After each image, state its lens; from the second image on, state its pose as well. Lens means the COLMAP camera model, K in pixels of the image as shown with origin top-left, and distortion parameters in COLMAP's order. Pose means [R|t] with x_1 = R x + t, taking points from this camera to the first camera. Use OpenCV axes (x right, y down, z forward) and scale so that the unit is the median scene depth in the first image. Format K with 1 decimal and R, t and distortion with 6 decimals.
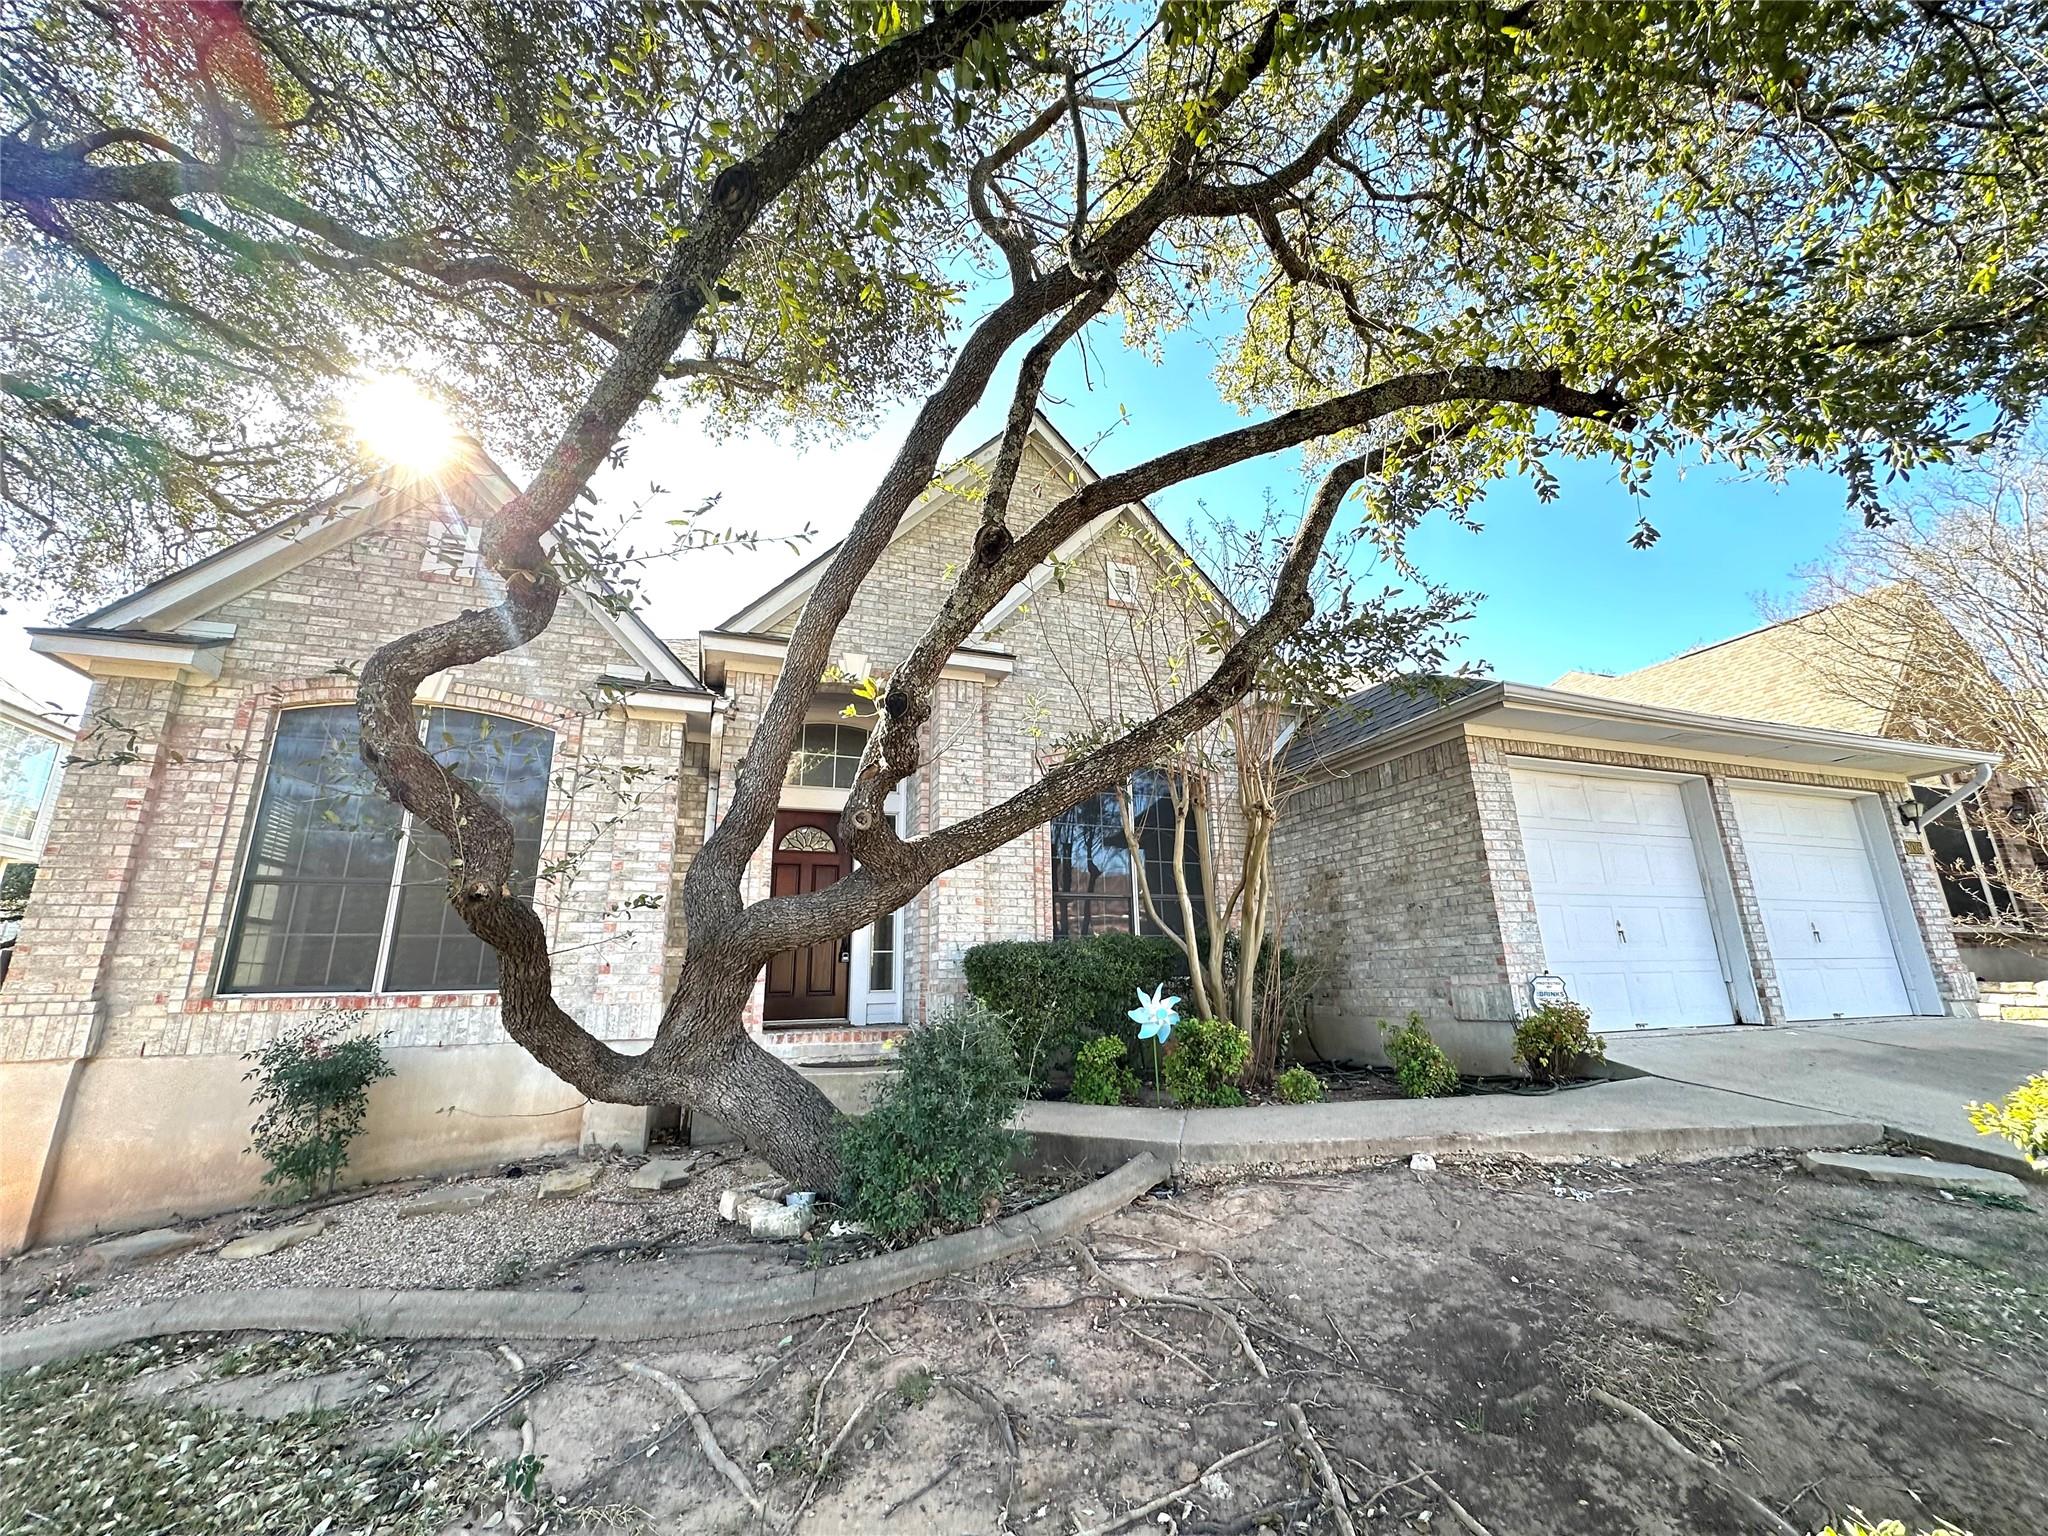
lens RADIAL K [[813.4, 0, 1010.8], [0, 813.4, 768.3], [0, 0, 1]] dist [-0.000477, 0.000099]
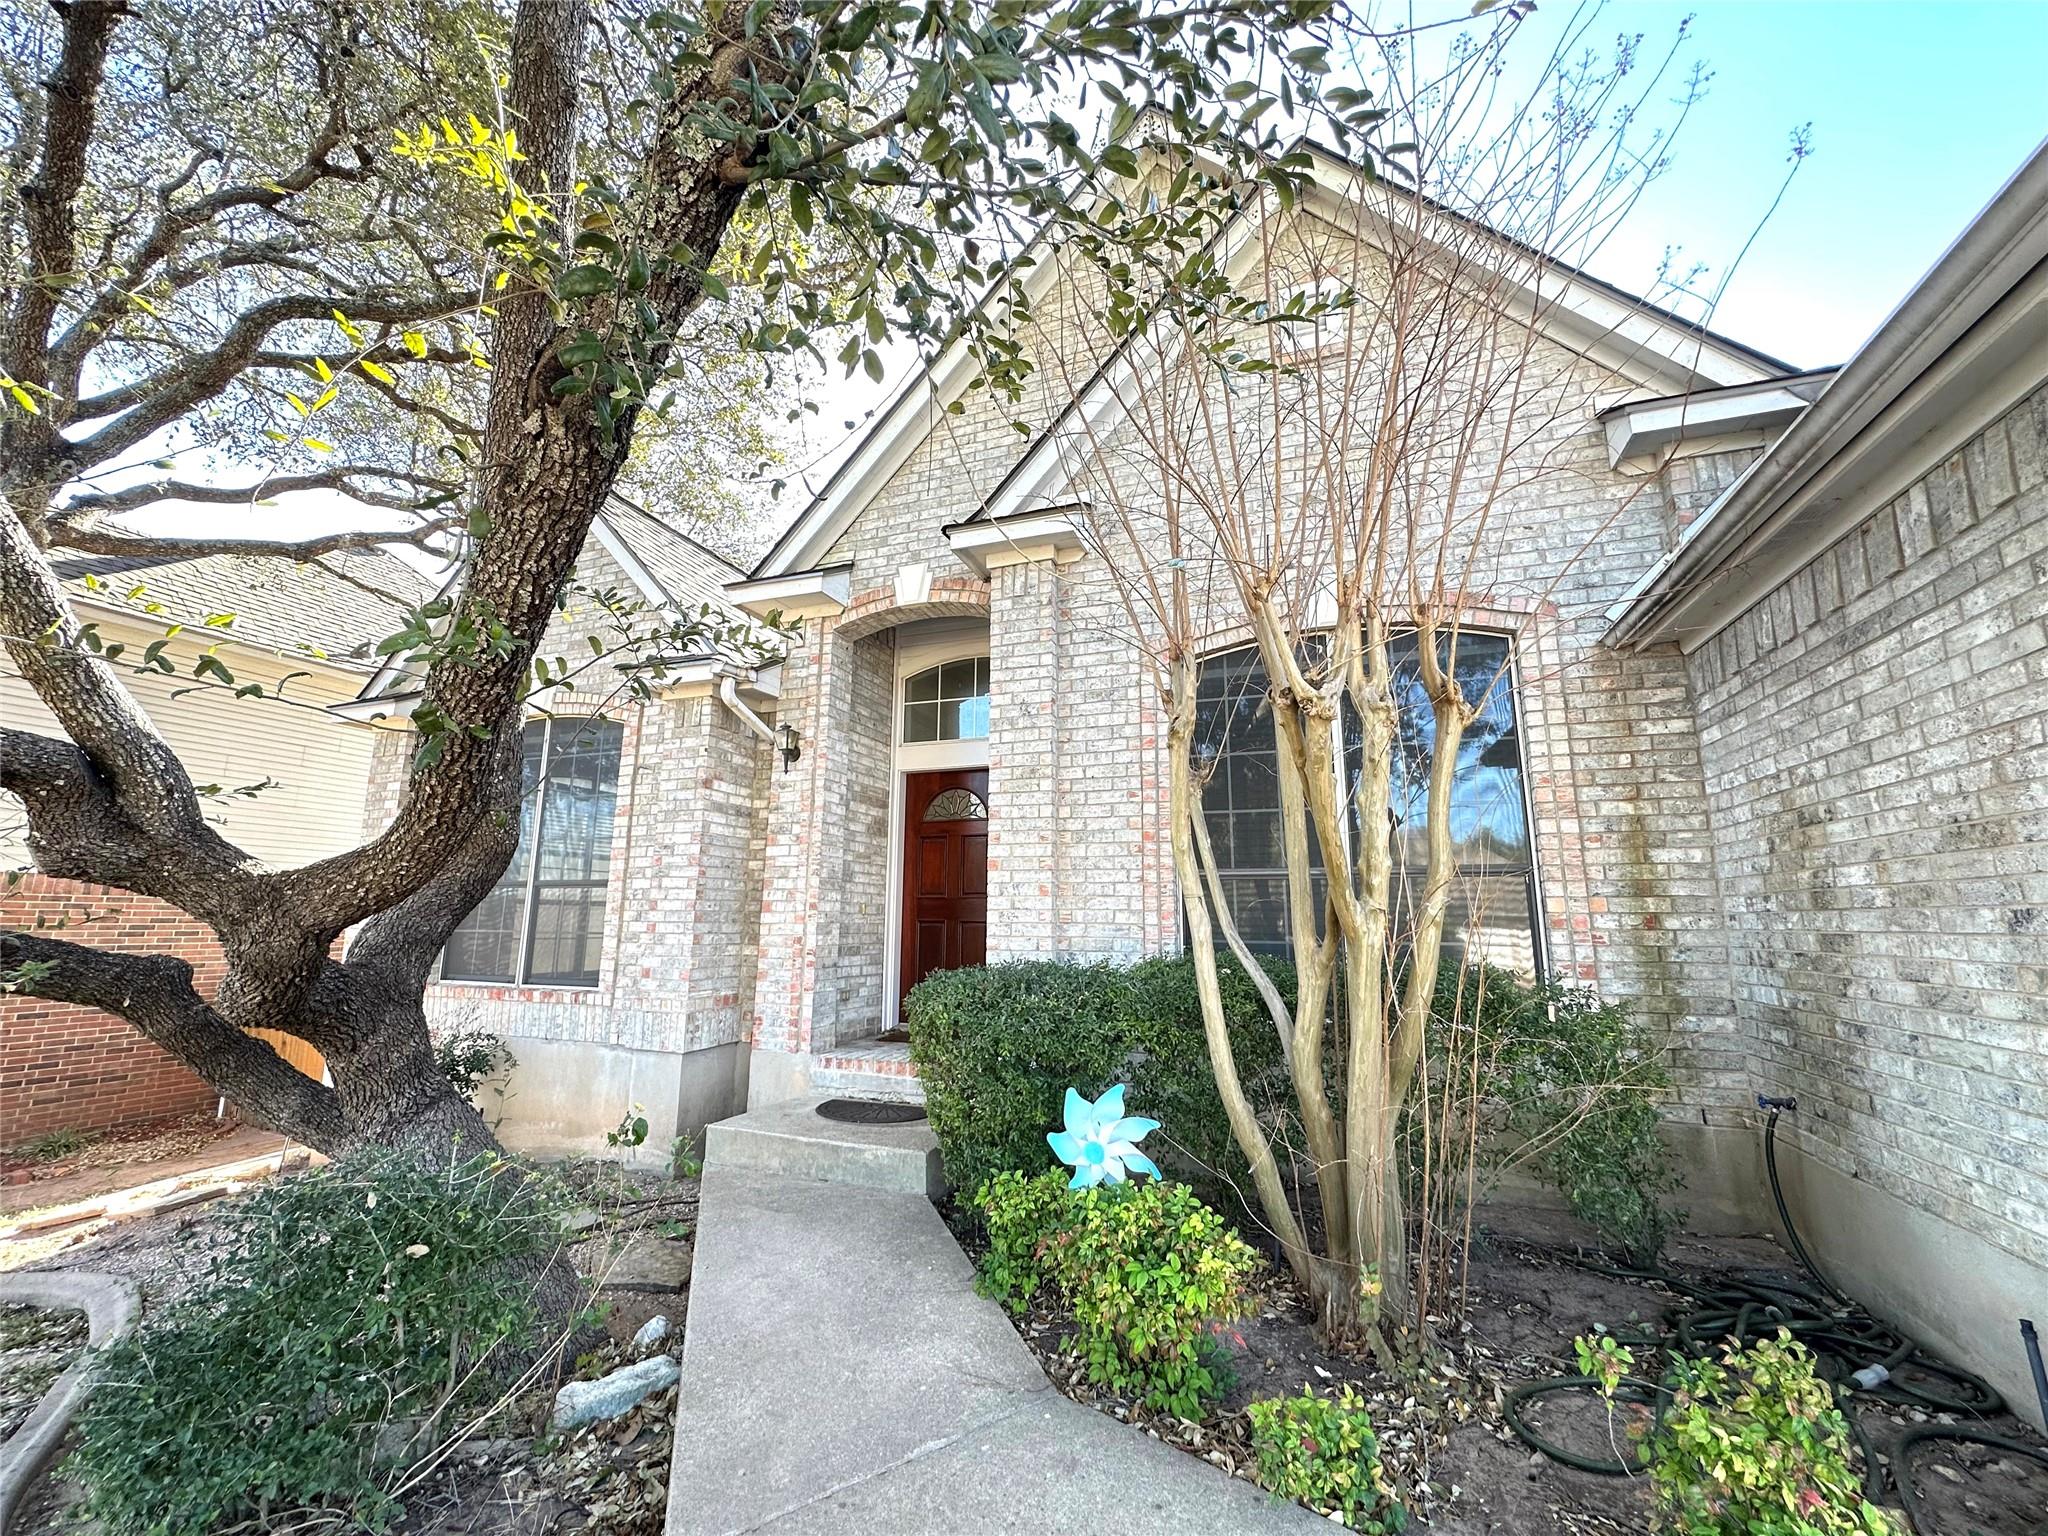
lens RADIAL K [[813.4, 0, 1024.8], [0, 813.4, 775.2], [0, 0, 1]] dist [-0.000477, 0.000099]
pose [[0.762706, -0.089922, -0.640463, 0.430143], [0.146683, 0.988532, 0.035888, 0.050533], [0.629892, -0.121317, 0.767150, 0.554662]]
